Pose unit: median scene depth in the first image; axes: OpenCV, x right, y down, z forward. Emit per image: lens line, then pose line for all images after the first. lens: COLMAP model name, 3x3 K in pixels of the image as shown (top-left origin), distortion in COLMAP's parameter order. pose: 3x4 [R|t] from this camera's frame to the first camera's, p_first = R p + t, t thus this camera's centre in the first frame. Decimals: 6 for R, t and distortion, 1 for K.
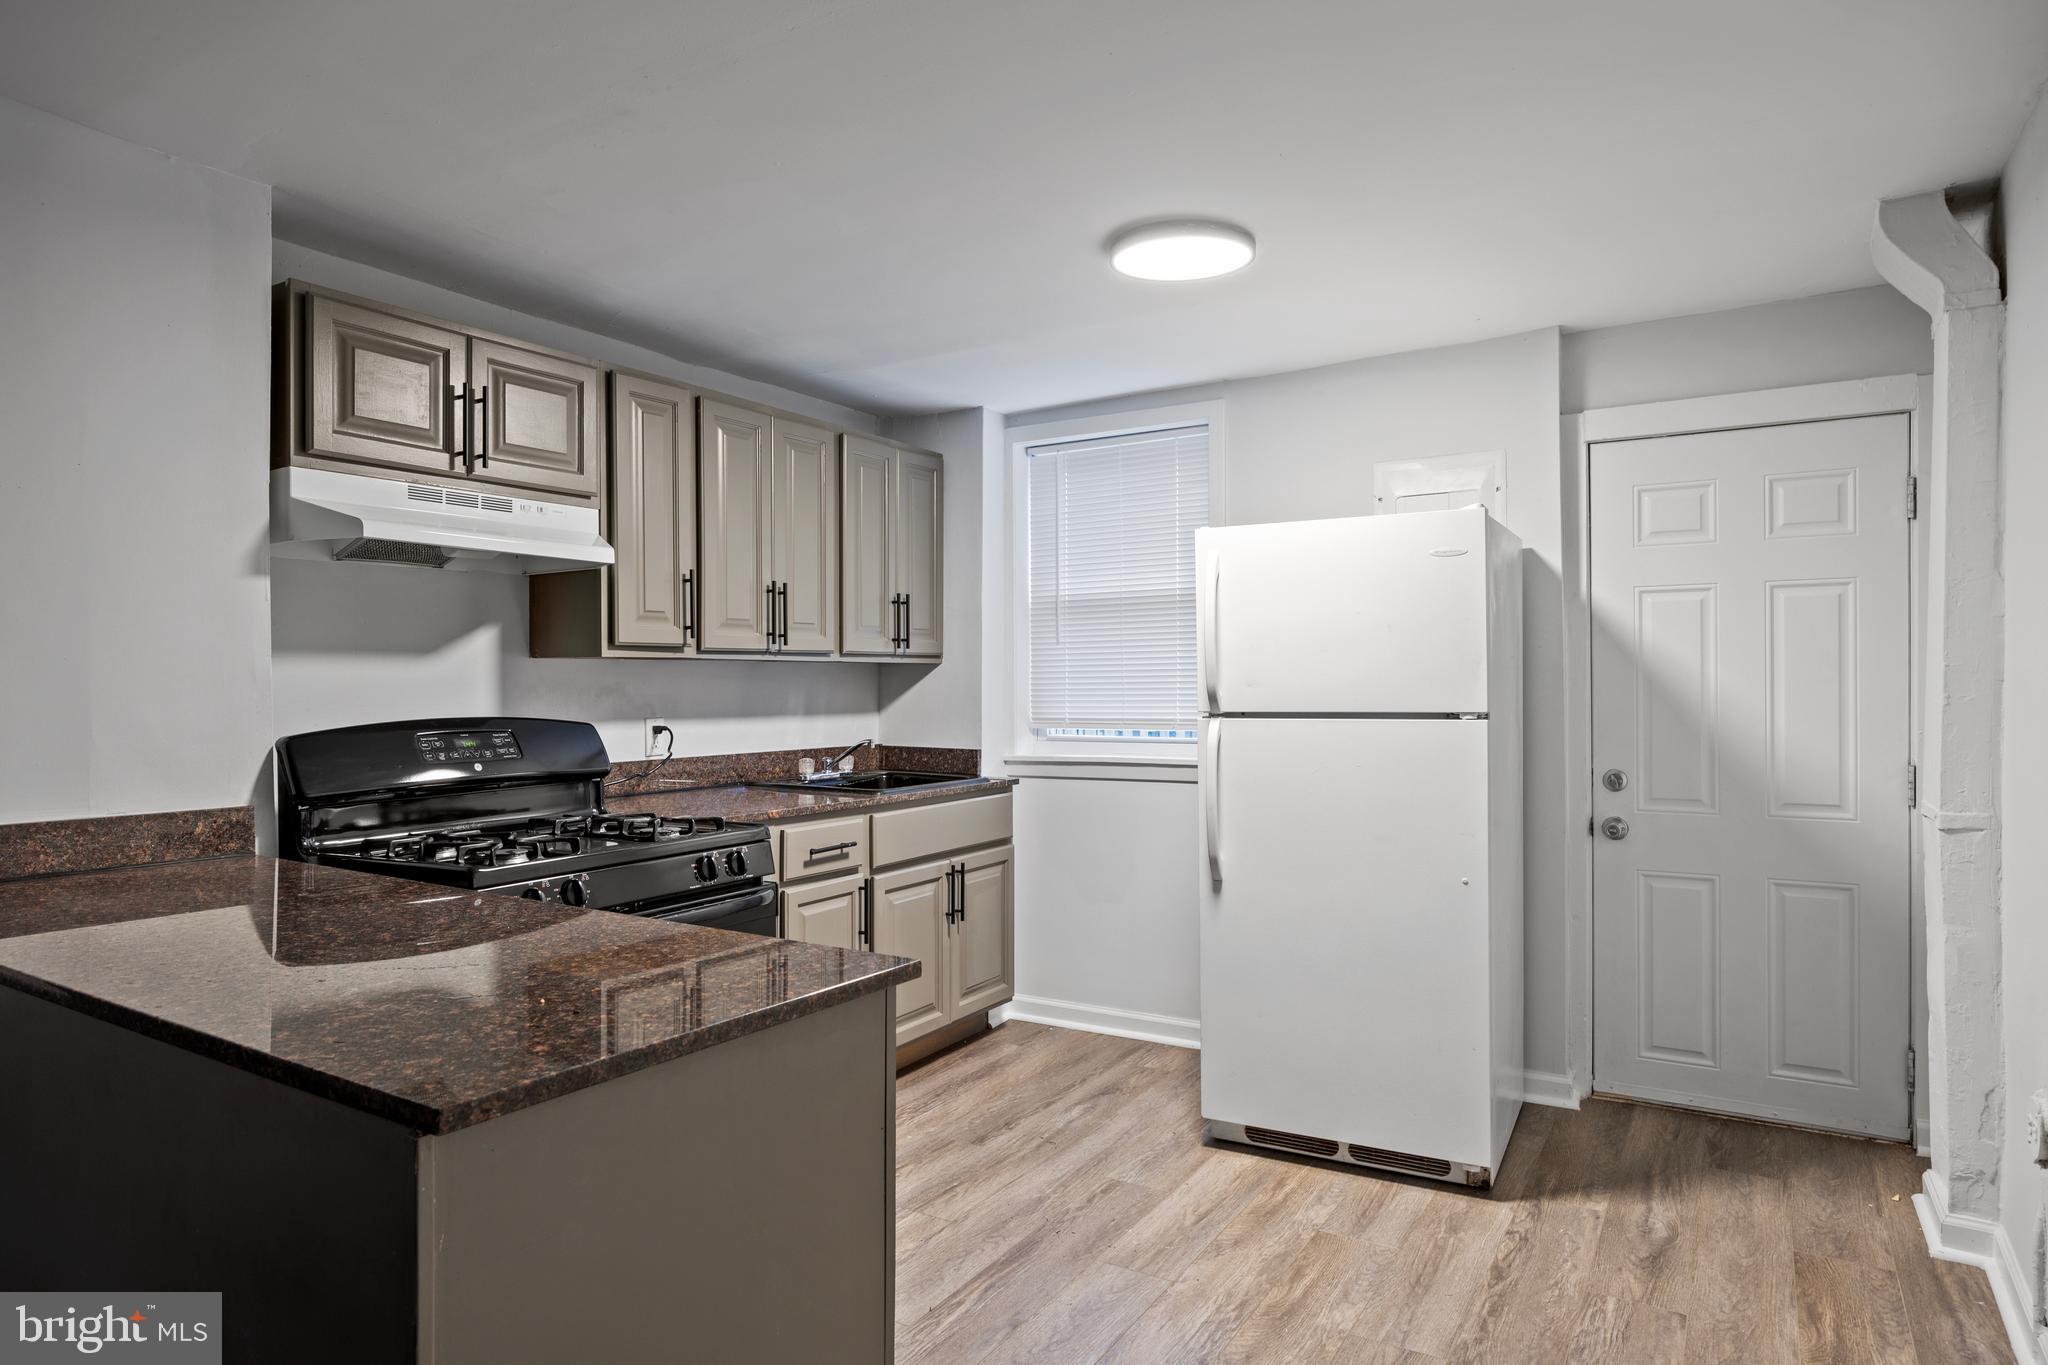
lens RADIAL K [[1196.3, 0, 1024.0], [0, 1196.3, 682.5], [0, 0, 1]] dist [-0.001078, -0.000484]
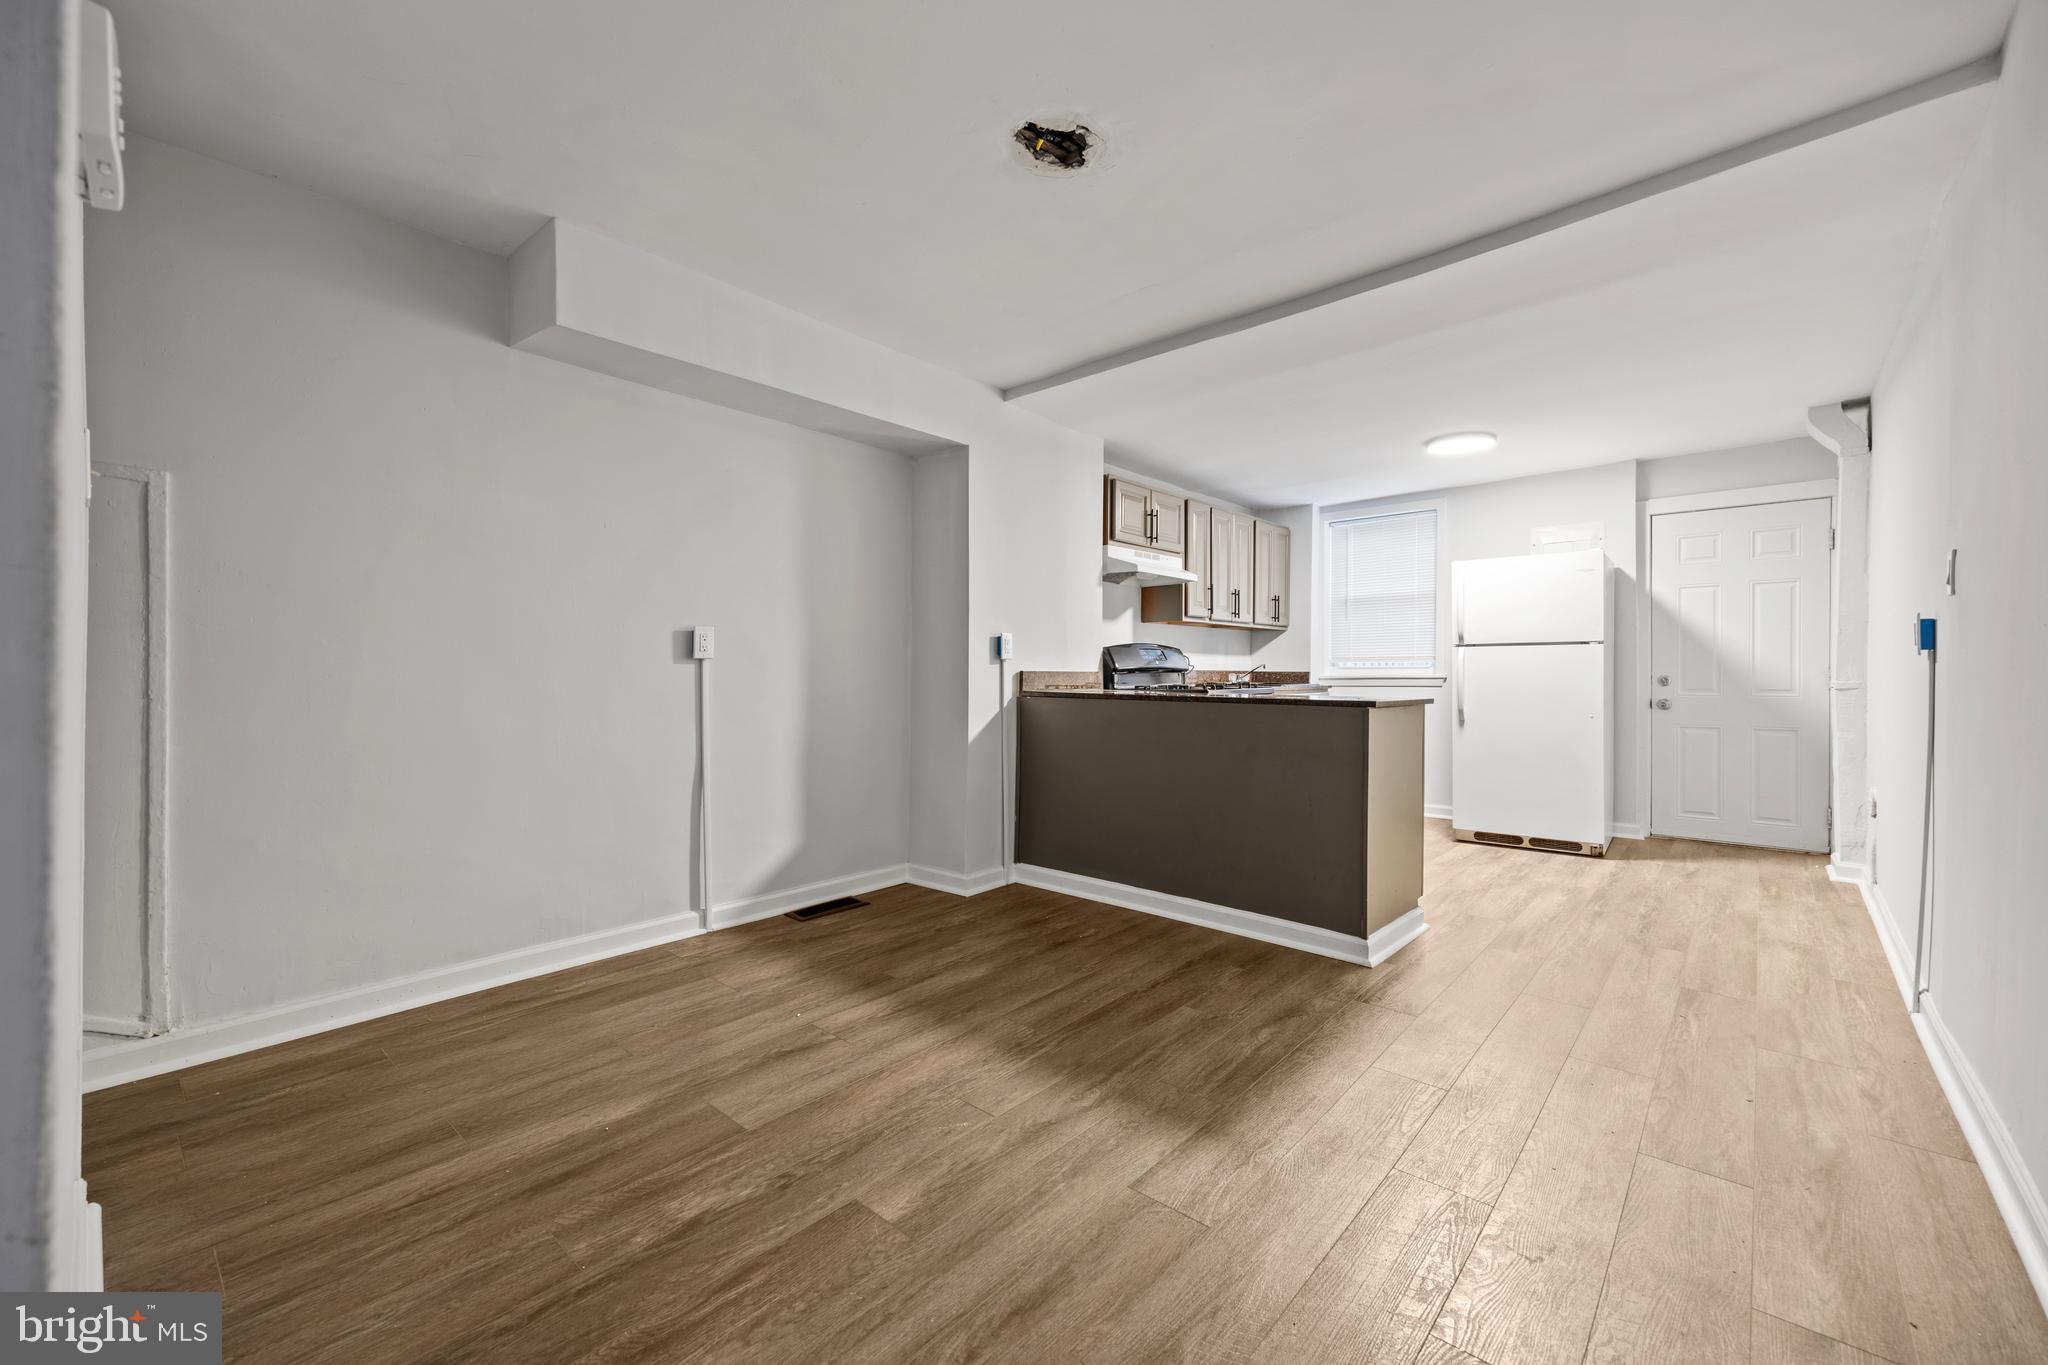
lens RADIAL K [[819.9, 0, 1022.1], [0, 819.9, 673.8], [0, 0, 1]] dist [0.008282, -0.000145]
pose [[0.983290, 0.005289, -0.181971, -0.356401], [-0.004531, 0.999979, 0.004582, 0.074986], [0.181991, -0.003681, 0.983293, -0.632255]]
